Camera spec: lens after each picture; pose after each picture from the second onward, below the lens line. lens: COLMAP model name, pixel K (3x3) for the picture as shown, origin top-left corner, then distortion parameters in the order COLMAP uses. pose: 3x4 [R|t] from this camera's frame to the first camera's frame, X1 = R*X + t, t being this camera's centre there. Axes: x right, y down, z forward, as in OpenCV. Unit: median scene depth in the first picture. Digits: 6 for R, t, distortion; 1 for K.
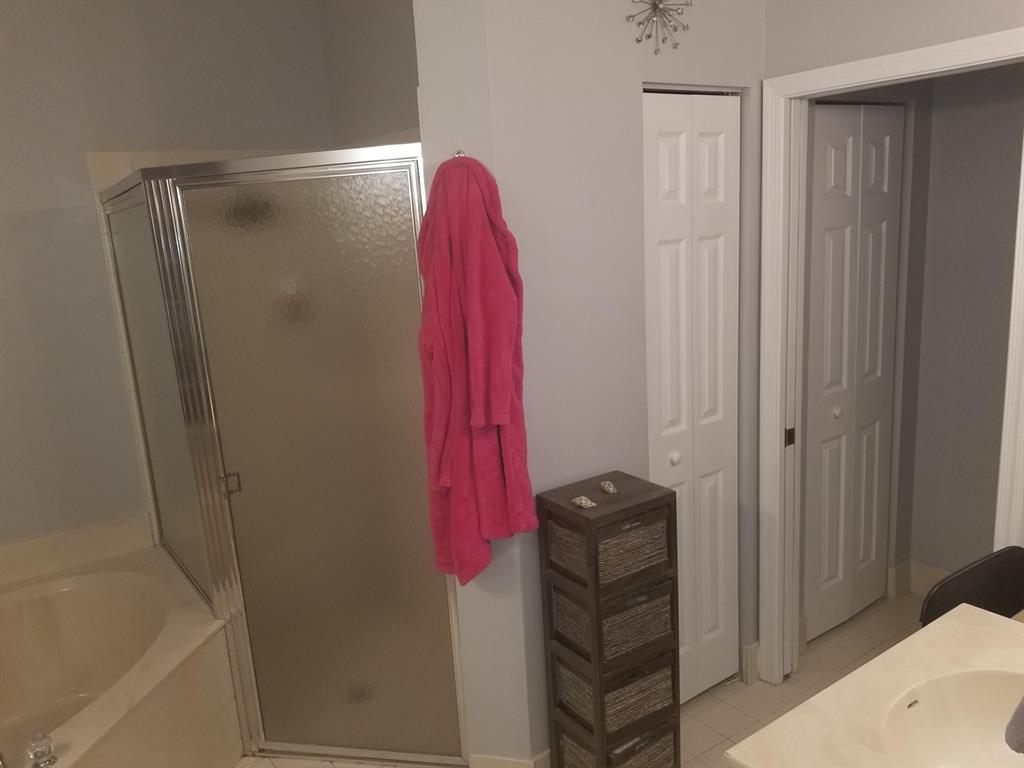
lens RADIAL K [[797.5, 0, 514.4], [0, 797.5, 388.8], [0, 0, 1]] dist [0.059701, -0.101974]
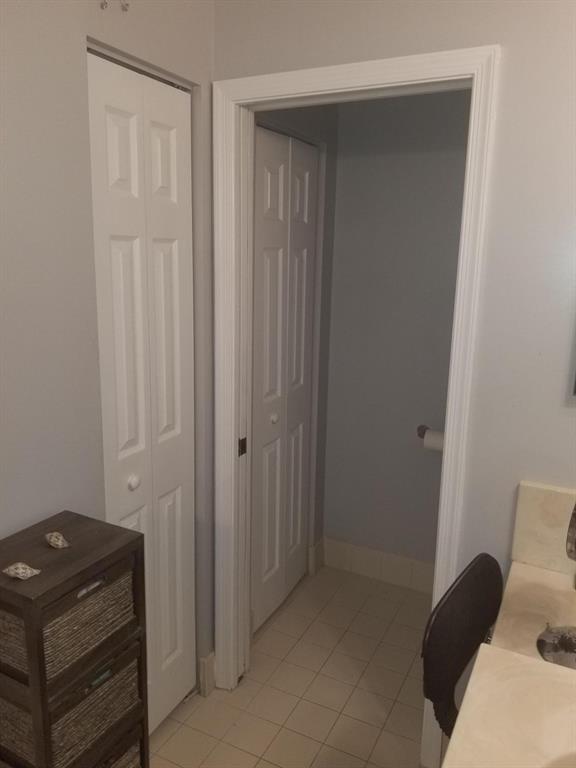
lens RADIAL K [[598.1, 0, 277.1], [0, 598.1, 382.0], [0, 0, 1]] dist [0.059701, -0.101974]
pose [[0.886944, -0.019946, 0.461446, 0.036092], [0.028022, 0.999551, -0.010655, -0.013954], [-0.461026, 0.022381, 0.887104, 0.328431]]
